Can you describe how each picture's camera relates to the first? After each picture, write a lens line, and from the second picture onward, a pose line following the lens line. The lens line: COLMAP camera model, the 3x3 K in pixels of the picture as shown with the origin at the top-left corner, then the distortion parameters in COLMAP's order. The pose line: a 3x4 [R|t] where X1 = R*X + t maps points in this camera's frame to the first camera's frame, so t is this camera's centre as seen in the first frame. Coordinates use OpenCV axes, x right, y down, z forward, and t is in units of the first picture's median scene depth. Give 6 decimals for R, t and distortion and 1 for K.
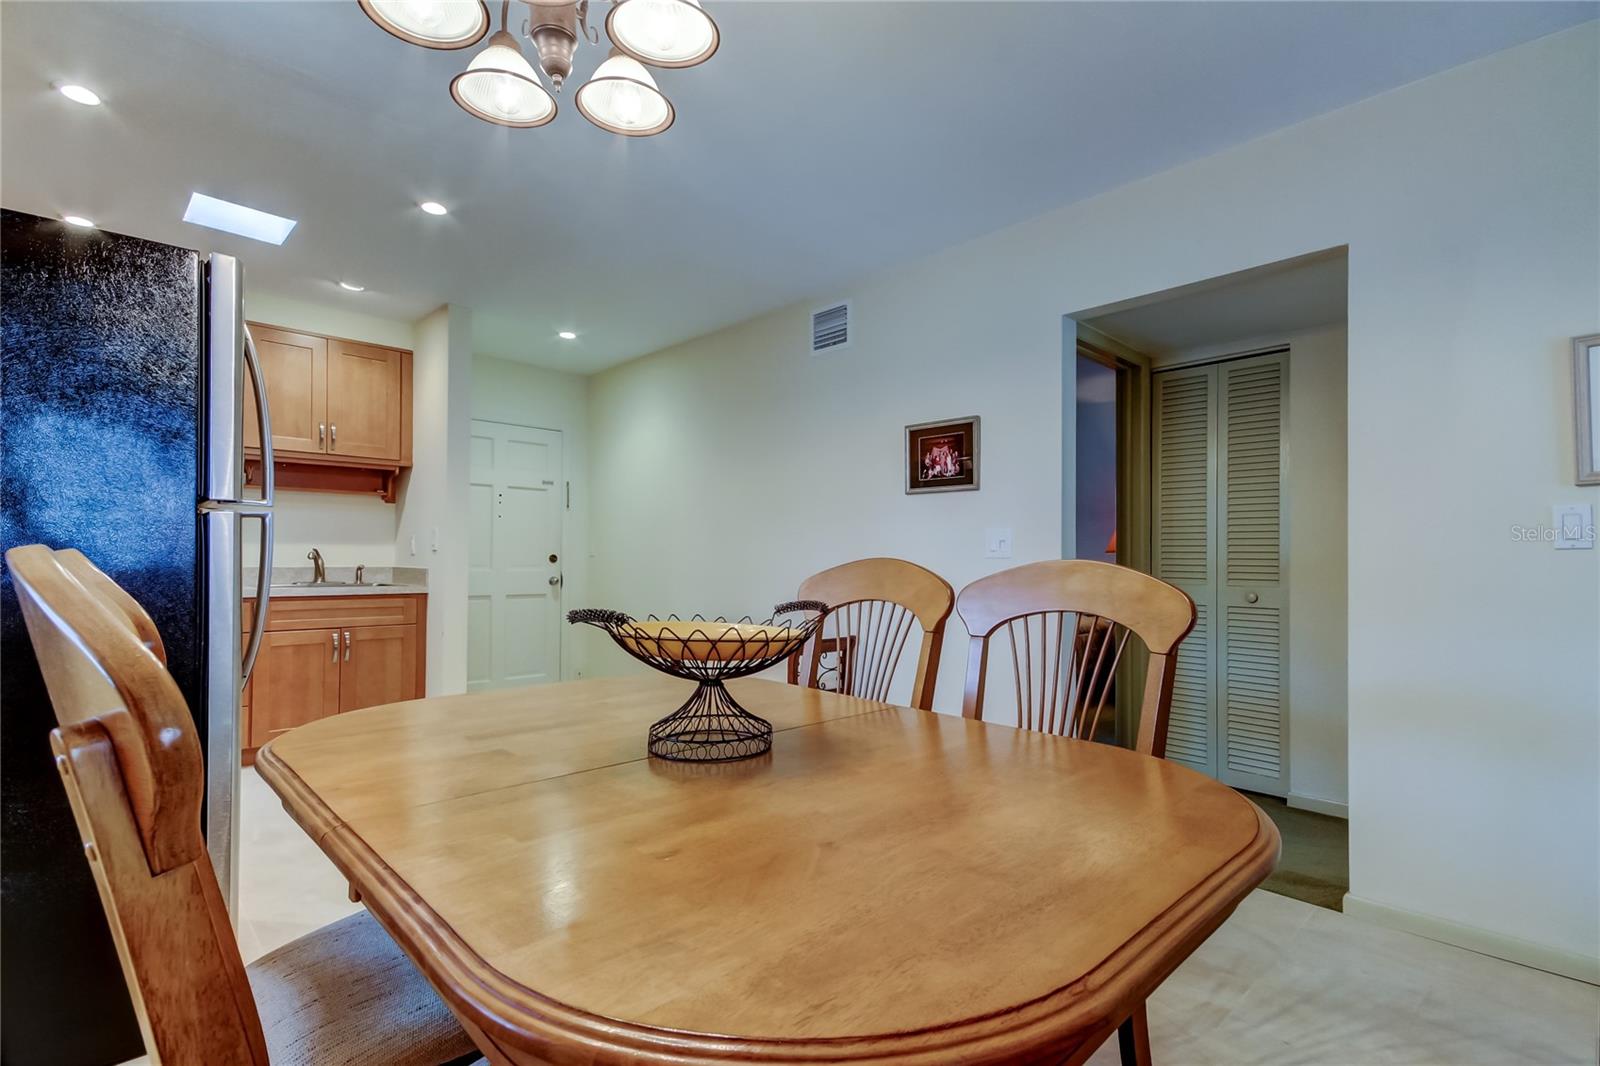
lens RADIAL K [[741.7, 0, 801.6], [0, 741.7, 547.6], [0, 0, 1]] dist [0.022458, -0.007119]
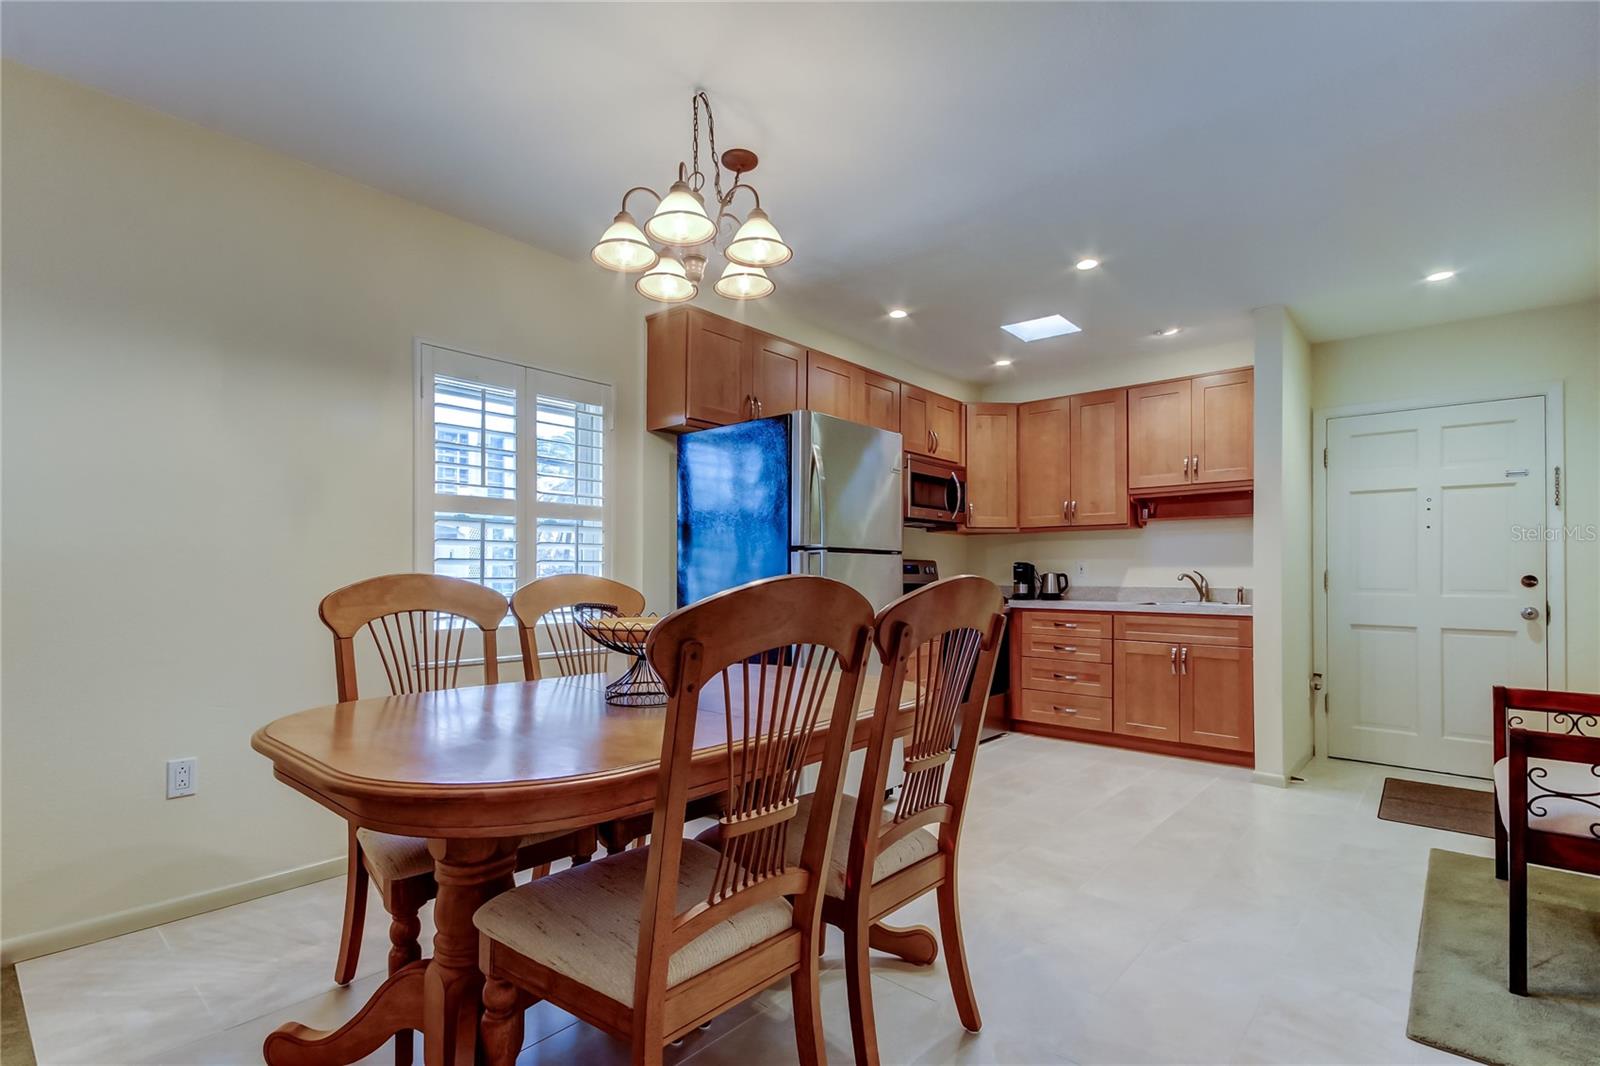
lens RADIAL K [[741.7, 0, 810.6], [0, 741.7, 563.2], [0, 0, 1]] dist [0.022458, -0.007119]
pose [[0.077455, -0.021443, -0.996765, 0.436588], [0.010085, 0.999734, -0.020723, 0.007503], [0.996945, -0.008448, 0.077651, 0.386074]]
